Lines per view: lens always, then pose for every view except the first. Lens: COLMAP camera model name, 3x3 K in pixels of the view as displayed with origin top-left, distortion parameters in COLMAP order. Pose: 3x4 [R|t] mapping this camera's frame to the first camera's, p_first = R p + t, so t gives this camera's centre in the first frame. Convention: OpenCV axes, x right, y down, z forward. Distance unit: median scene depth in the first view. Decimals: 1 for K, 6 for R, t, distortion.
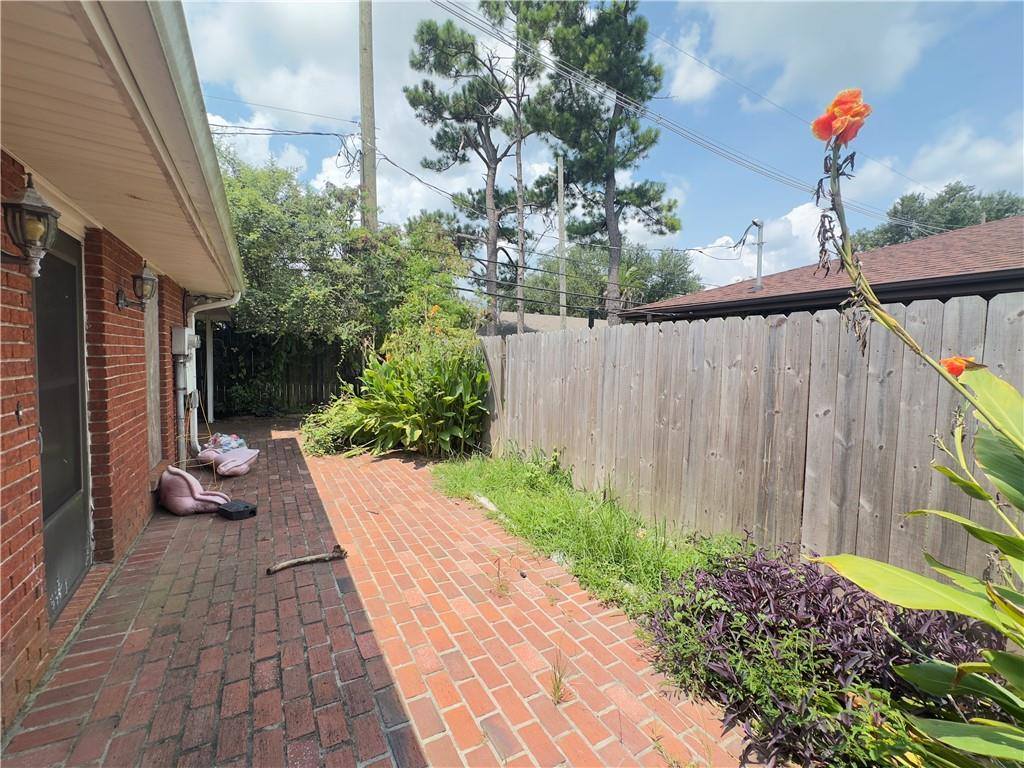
lens RADIAL K [[434.6, 0, 509.2], [0, 434.6, 383.7], [0, 0, 1]] dist [0.001752, -0.000011]
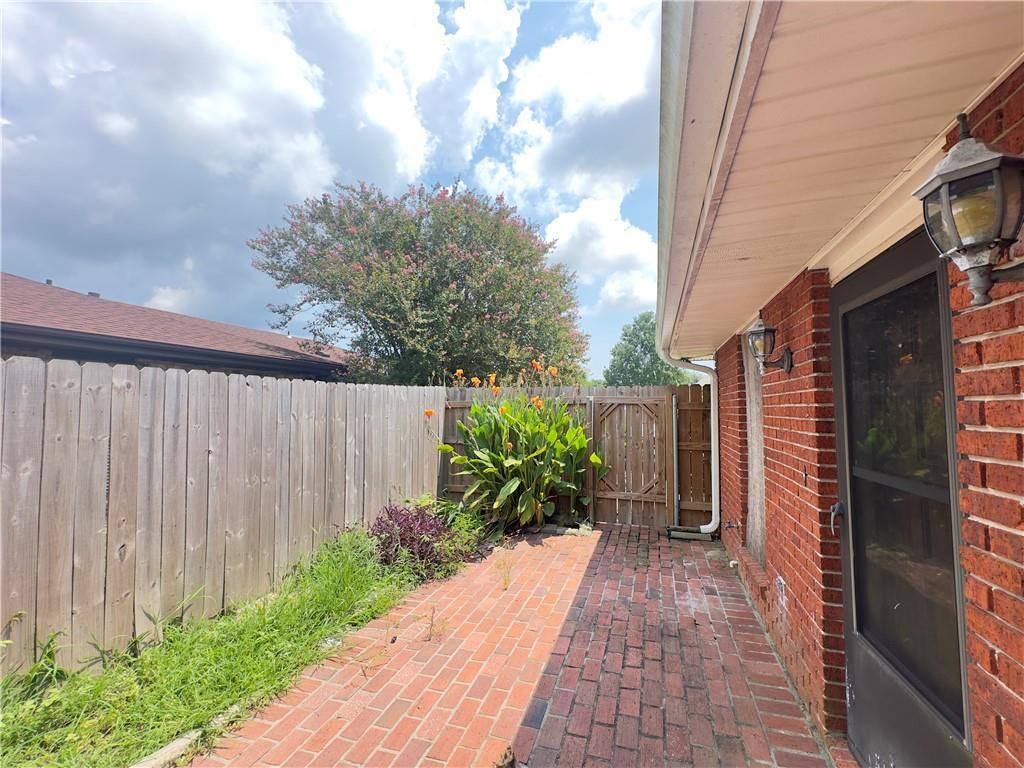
lens RADIAL K [[434.6, 0, 509.4], [0, 434.6, 388.0], [0, 0, 1]] dist [0.001752, -0.000011]
pose [[-0.667006, 0.012188, 0.744953, -1.176422], [0.028542, 0.999550, 0.009202, -0.171712], [-0.744506, 0.027400, -0.667054, 1.934604]]
